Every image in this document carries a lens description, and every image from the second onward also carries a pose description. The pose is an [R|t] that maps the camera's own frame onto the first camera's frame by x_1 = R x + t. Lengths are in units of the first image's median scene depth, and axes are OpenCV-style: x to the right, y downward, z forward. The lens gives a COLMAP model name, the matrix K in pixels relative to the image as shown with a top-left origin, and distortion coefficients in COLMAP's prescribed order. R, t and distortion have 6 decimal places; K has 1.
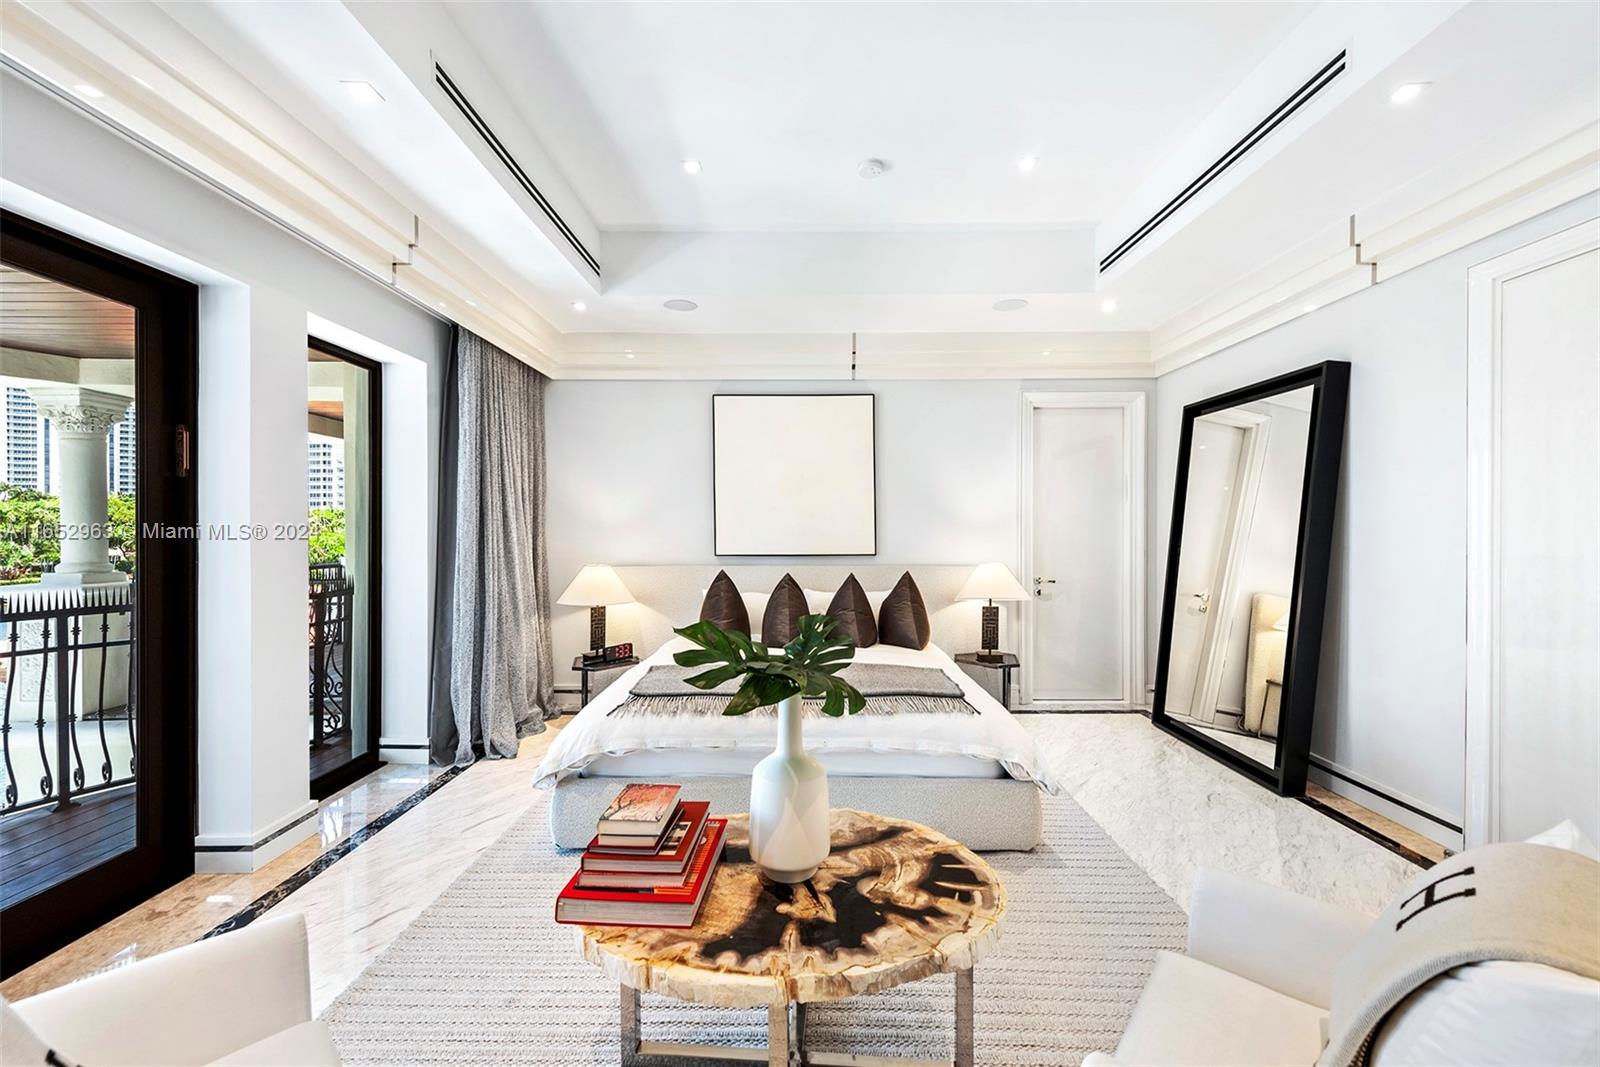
lens RADIAL K [[626.9, 0, 797.5], [0, 626.9, 533.9], [0, 0, 1]] dist [0.015132, -0.003500]
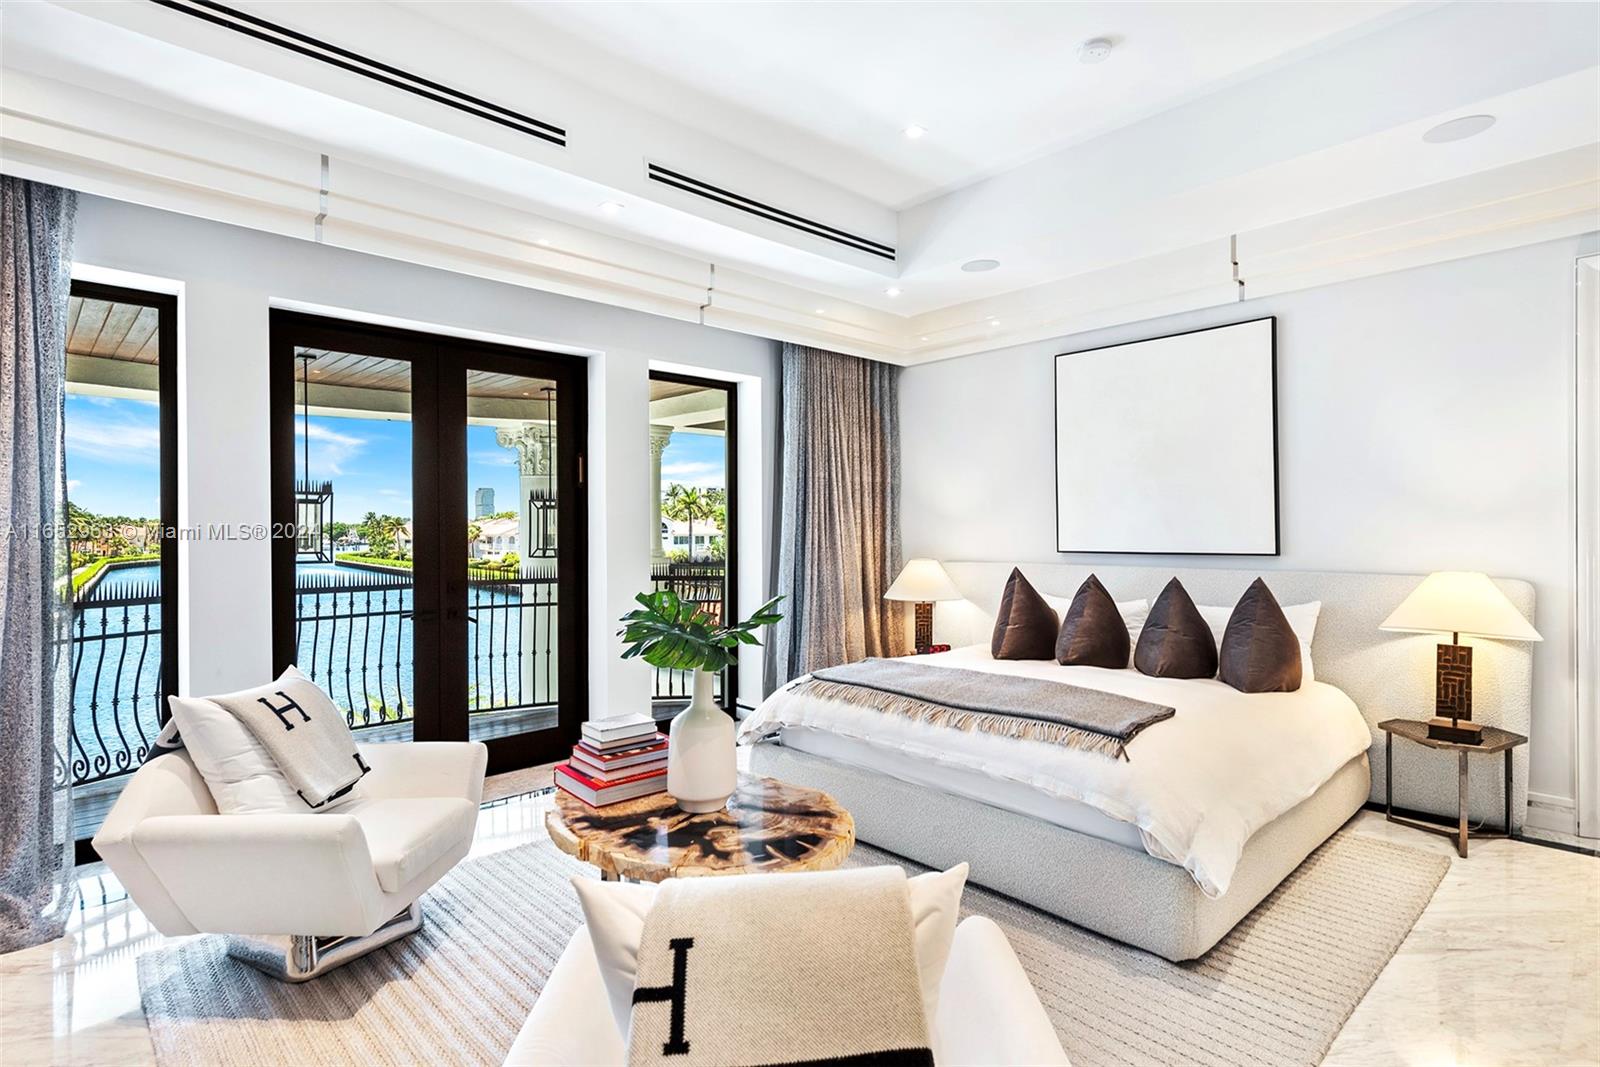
lens RADIAL K [[805.9, 0, 808.6], [0, 805.9, 532.8], [0, 0, 1]] dist [0.019141, -0.008047]
pose [[0.693176, -0.000181, -0.720769, 0.743852], [0.001098, 0.999999, 0.000805, 0.015433], [0.720768, -0.001350, 0.693175, 0.064097]]
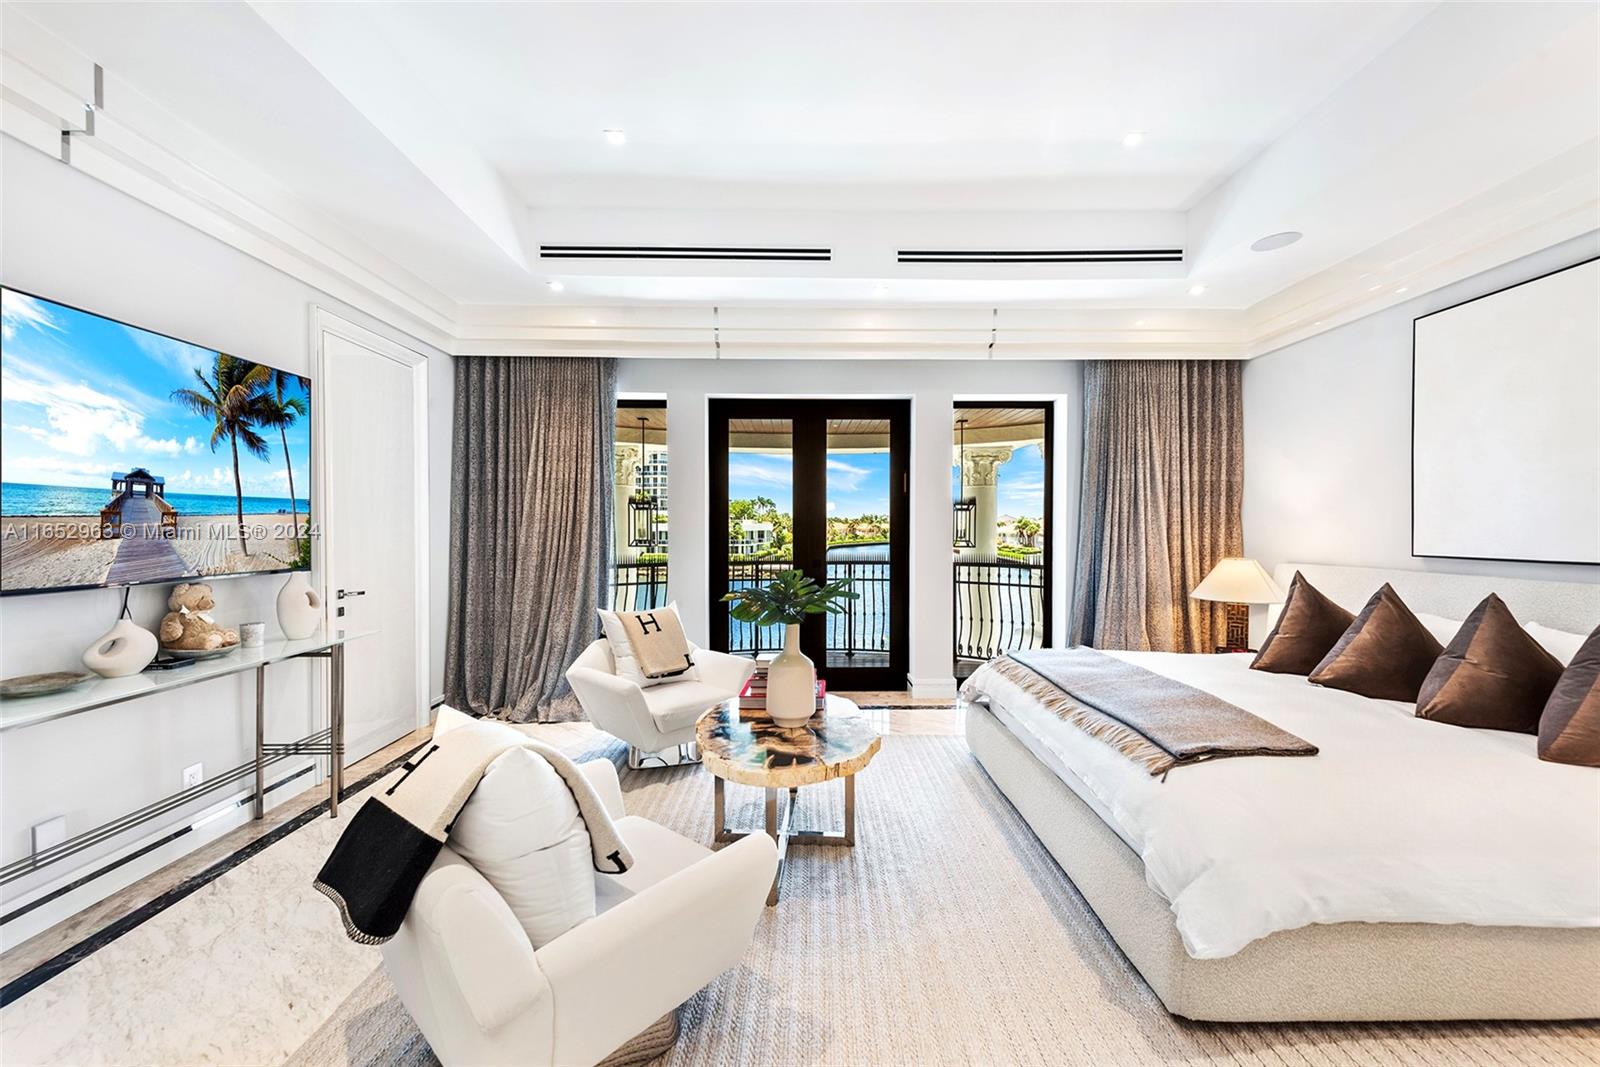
lens RADIAL K [[626.9, 0, 814.3], [0, 626.9, 535.2], [0, 0, 1]] dist [0.015132, -0.003500]
pose [[0.022898, 0.013666, -0.999644, 1.001261], [-0.007047, 0.999884, 0.013508, 0.012241], [0.999713, 0.006735, 0.022992, 0.629908]]
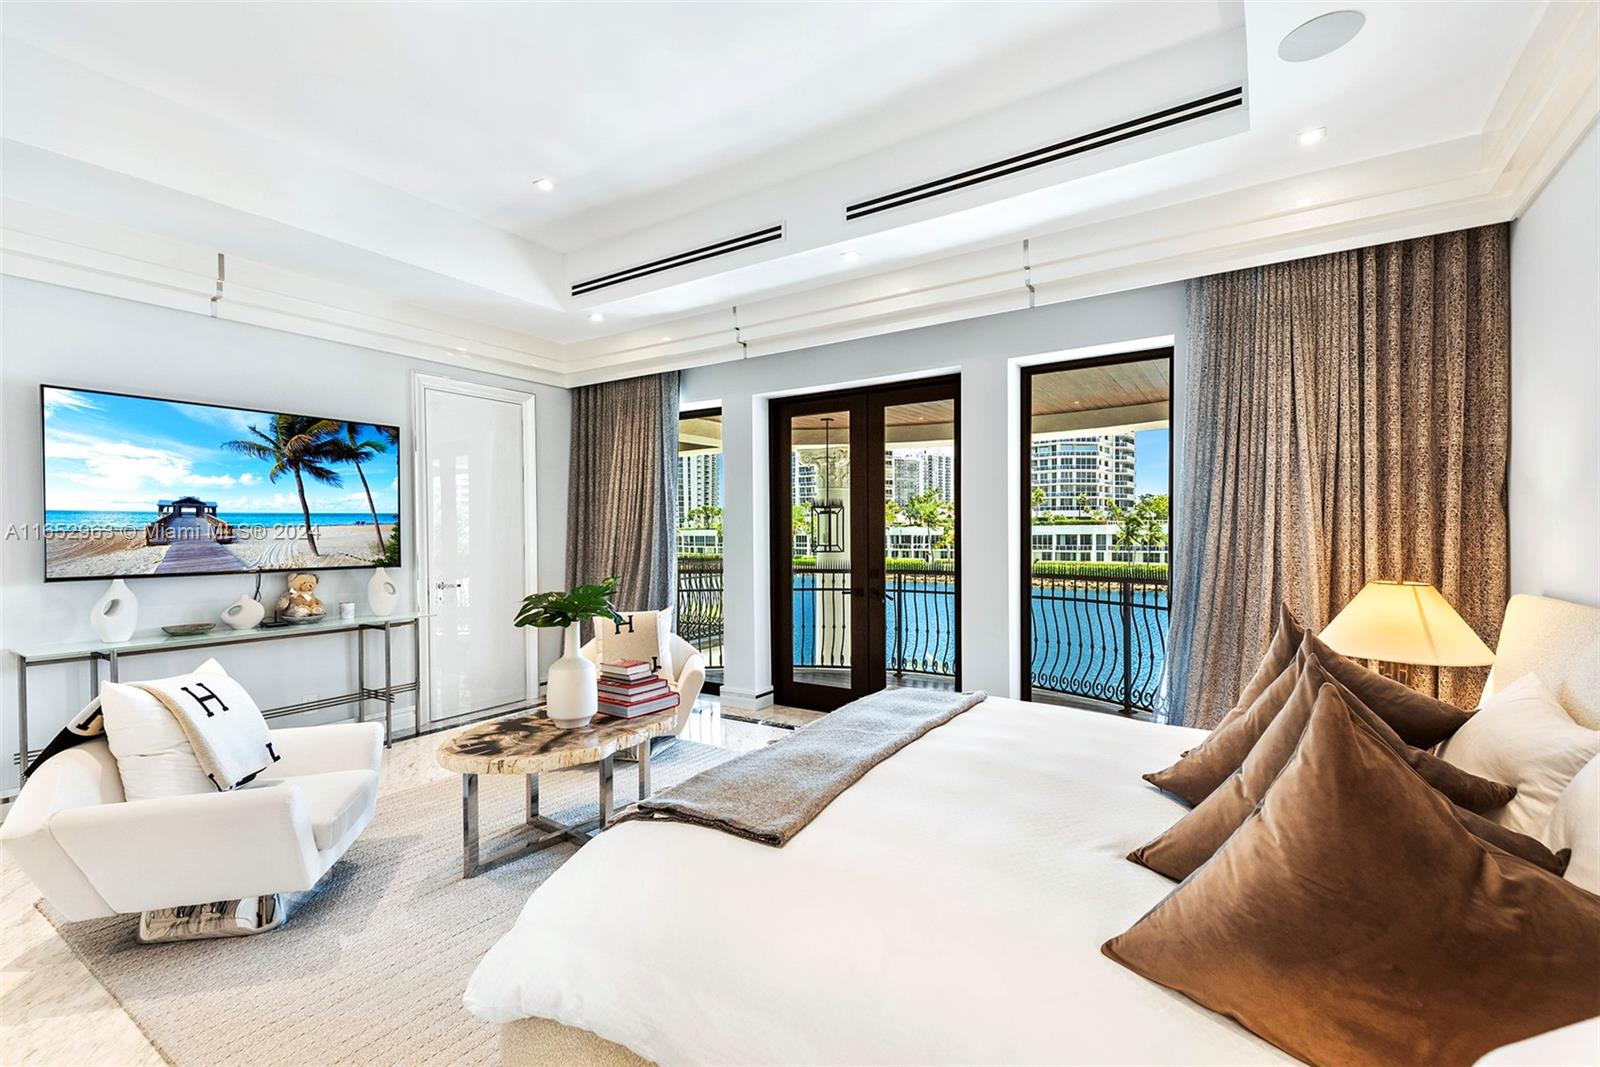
lens RADIAL K [[709.2, 0, 825.0], [0, 709.2, 541.0], [0, 0, 1]] dist [0.032656, -0.000728]
pose [[-0.526634, 0.014582, -0.849967, 0.767719], [0.000201, 0.999855, 0.017029, 0.007323], [0.850092, 0.008797, -0.526561, 1.583337]]
